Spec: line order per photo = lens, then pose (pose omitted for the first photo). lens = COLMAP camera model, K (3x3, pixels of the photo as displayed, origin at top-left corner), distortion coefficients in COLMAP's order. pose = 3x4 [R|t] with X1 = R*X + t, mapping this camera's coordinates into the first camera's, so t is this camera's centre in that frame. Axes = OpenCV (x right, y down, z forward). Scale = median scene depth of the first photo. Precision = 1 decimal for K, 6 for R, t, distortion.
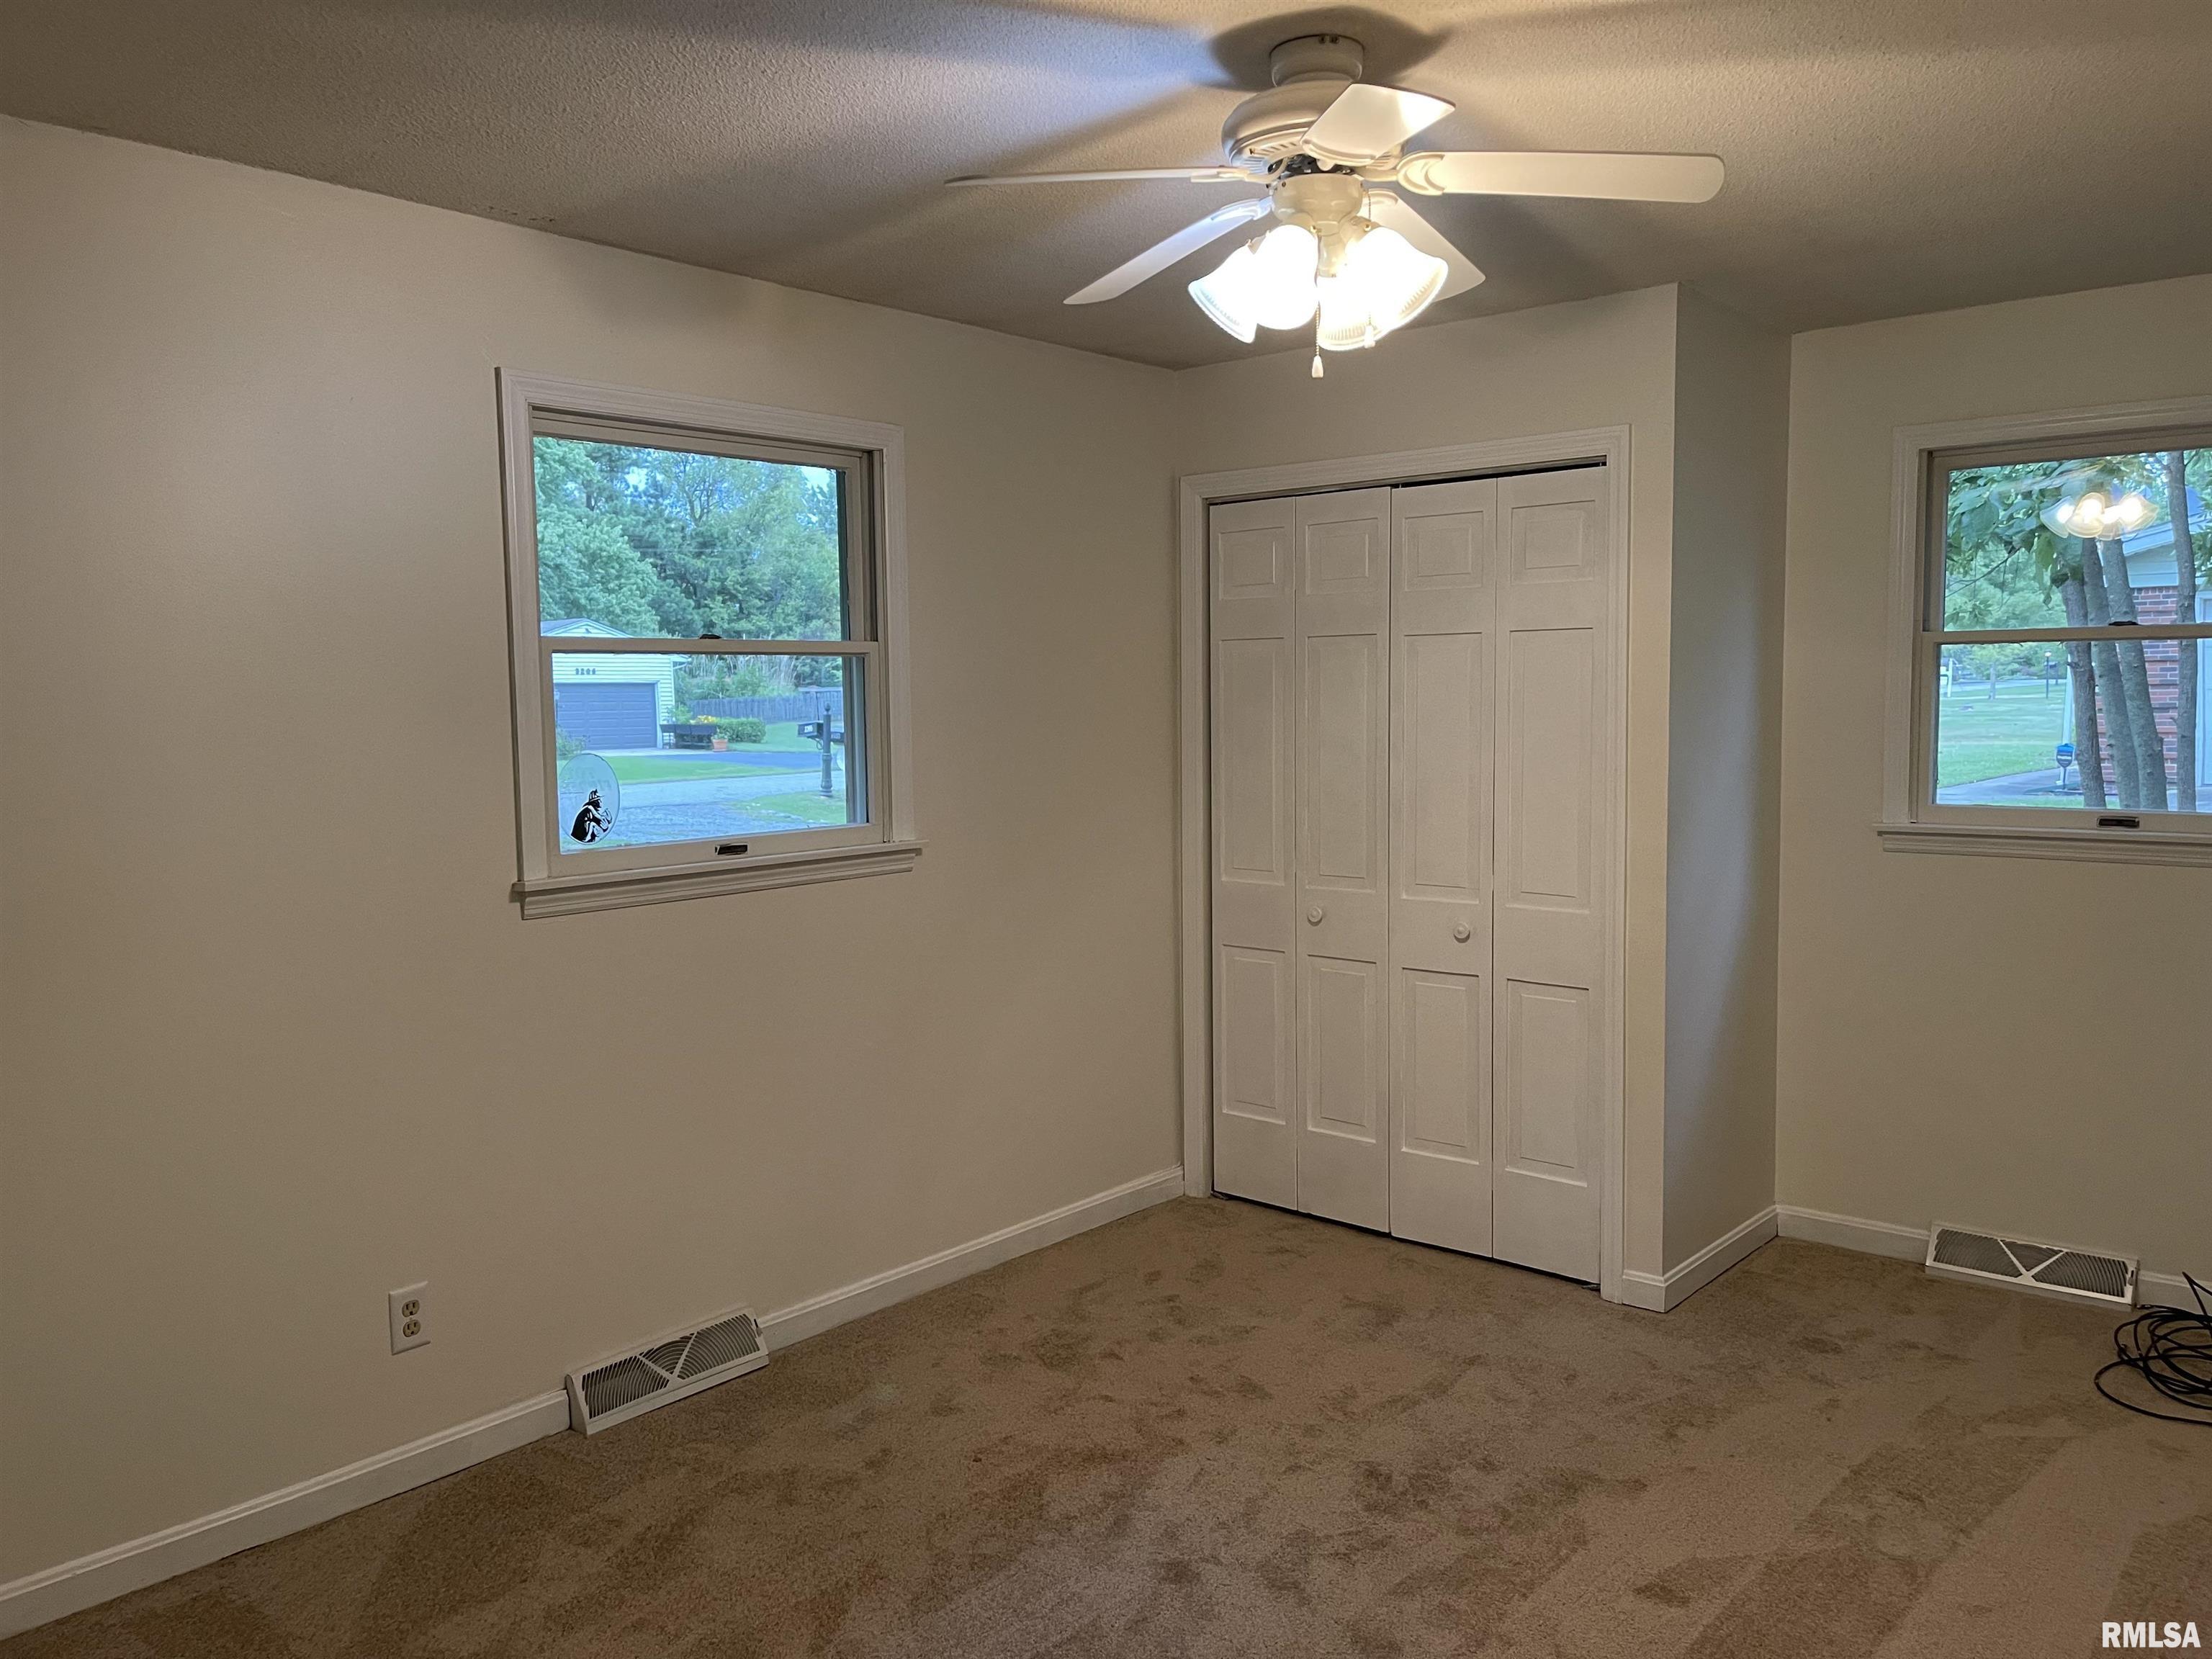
lens RADIAL K [[1666.7, 0, 1106.0], [0, 1666.7, 829.5], [0, 0, 1]] dist [0.053603, -0.068444]
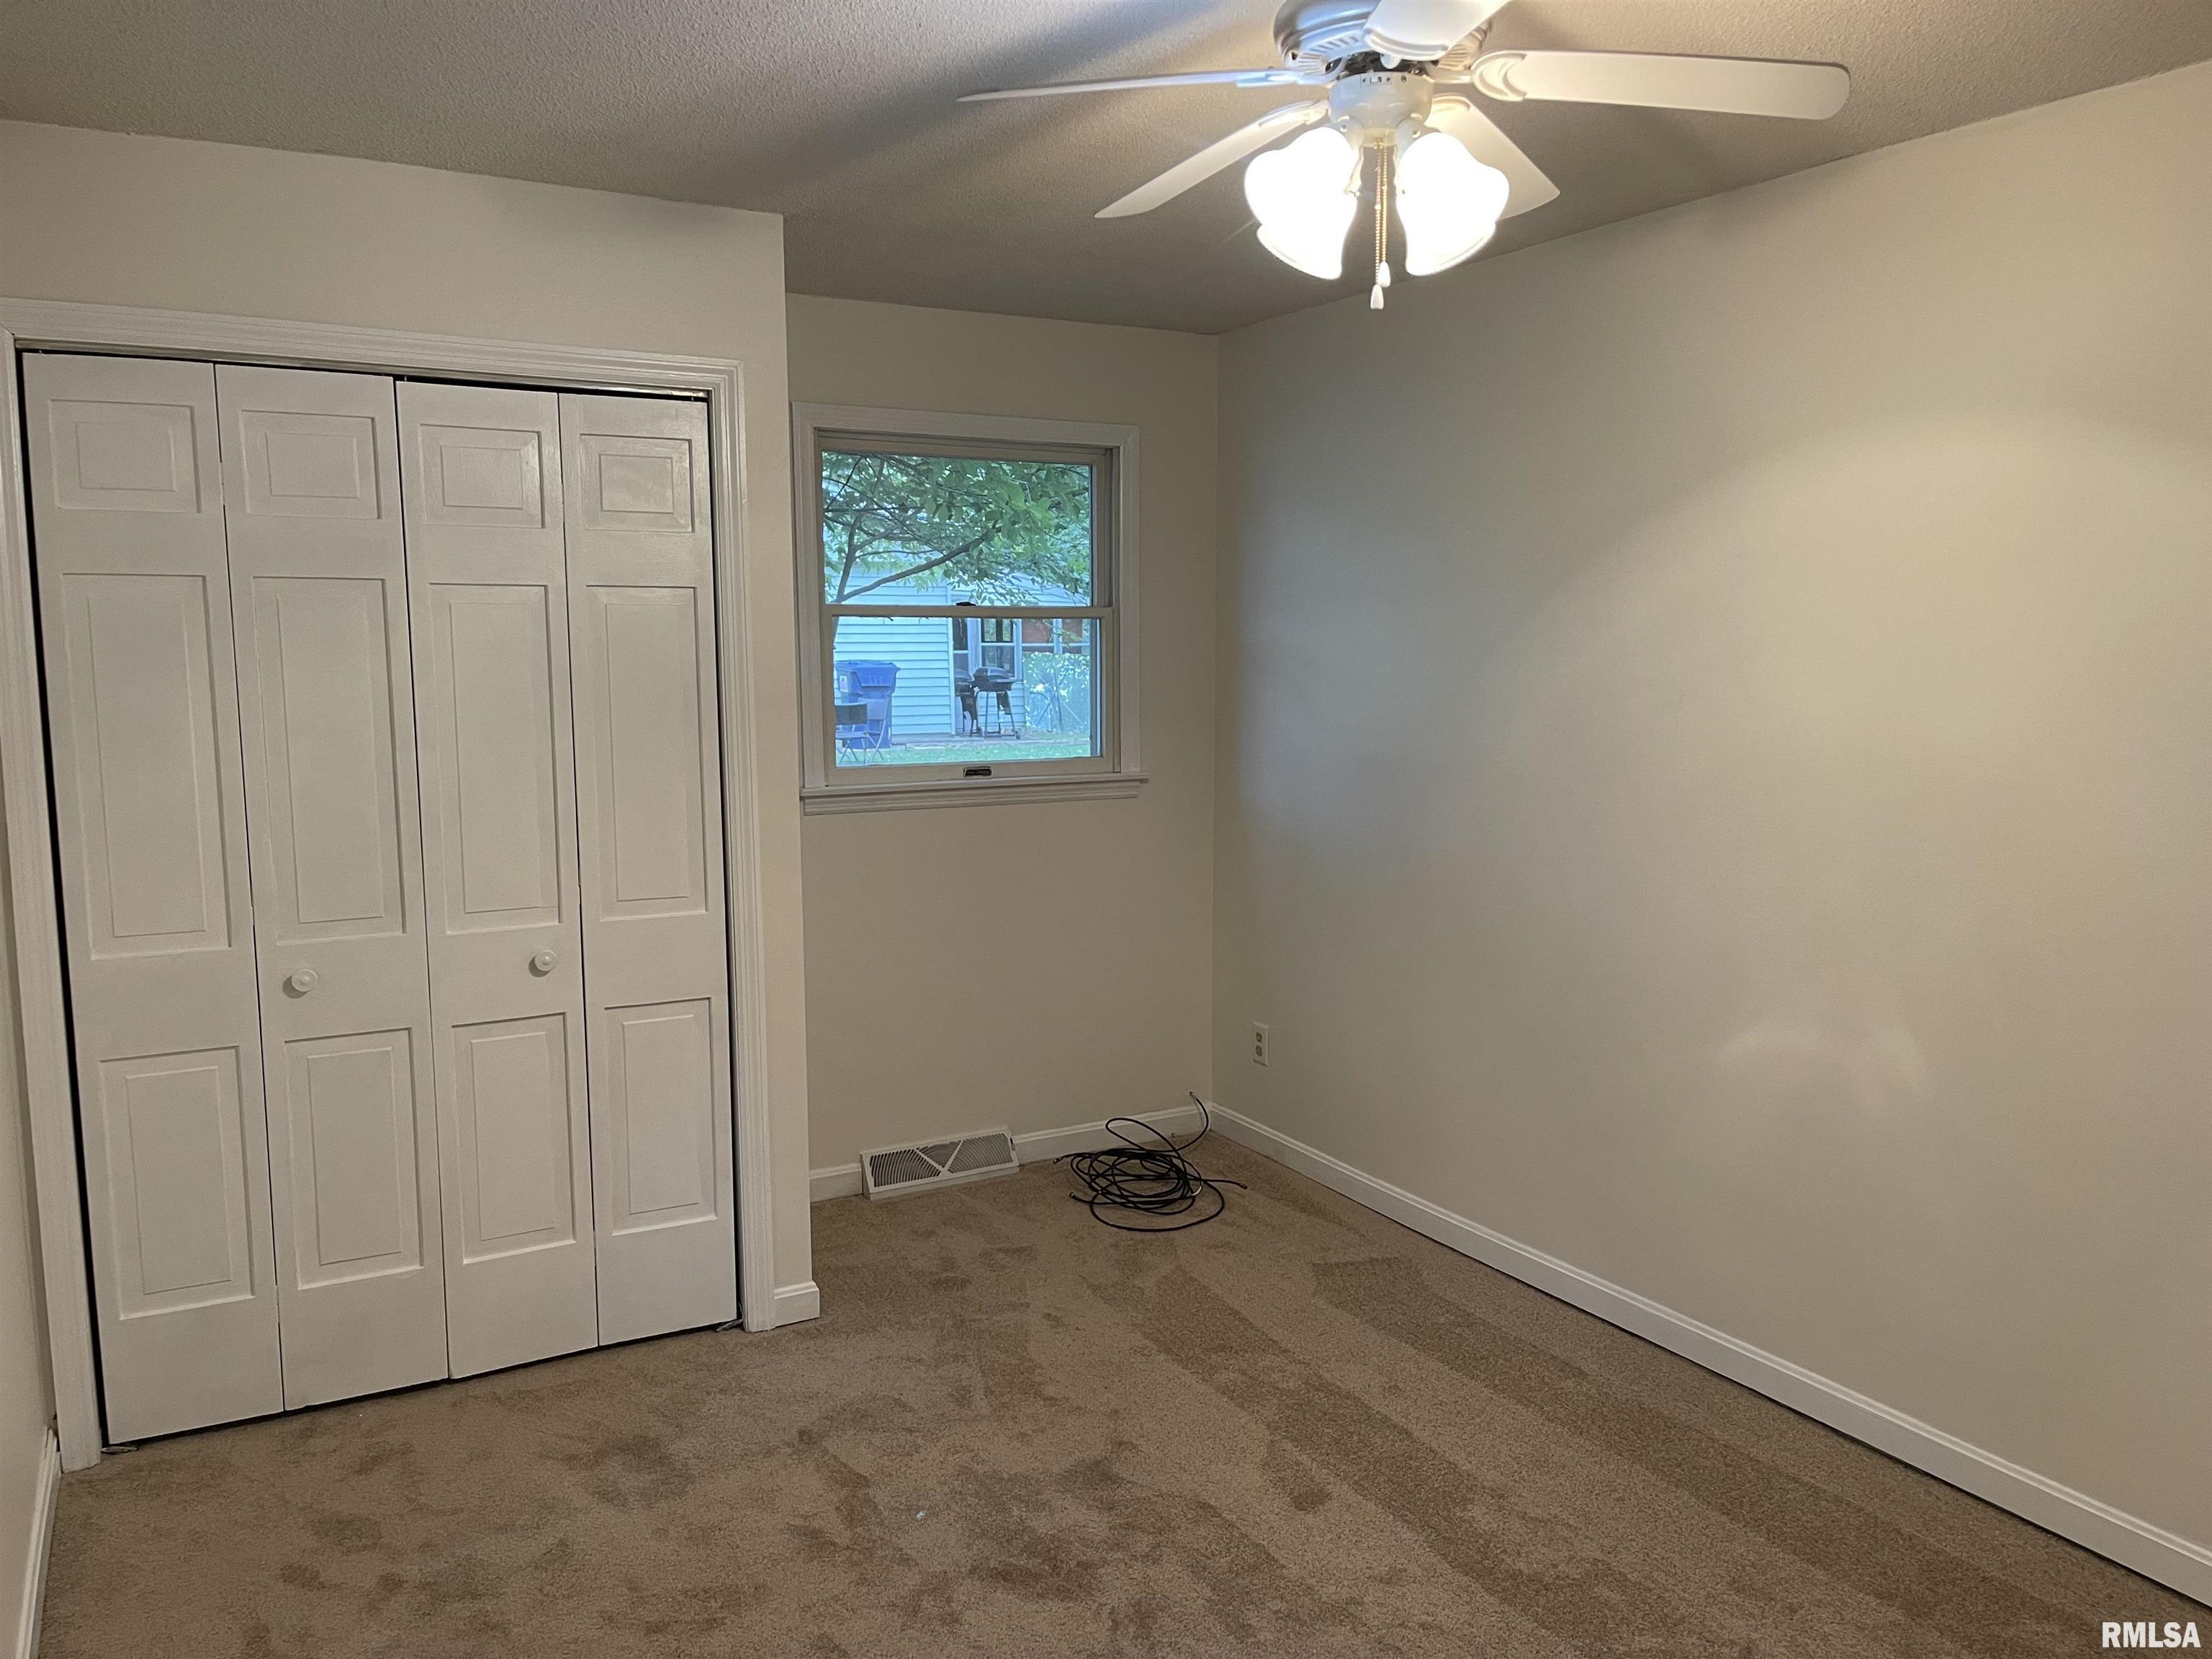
lens RADIAL K [[1634.1, 0, 1103.8], [0, 1634.1, 850.4], [0, 0, 1]] dist [0.050408, -0.059163]
pose [[0.360199, -0.105167, 0.926928, -0.438074], [0.085198, 0.993181, 0.079576, -0.033365], [-0.928977, 0.050309, 0.366703, 0.494150]]
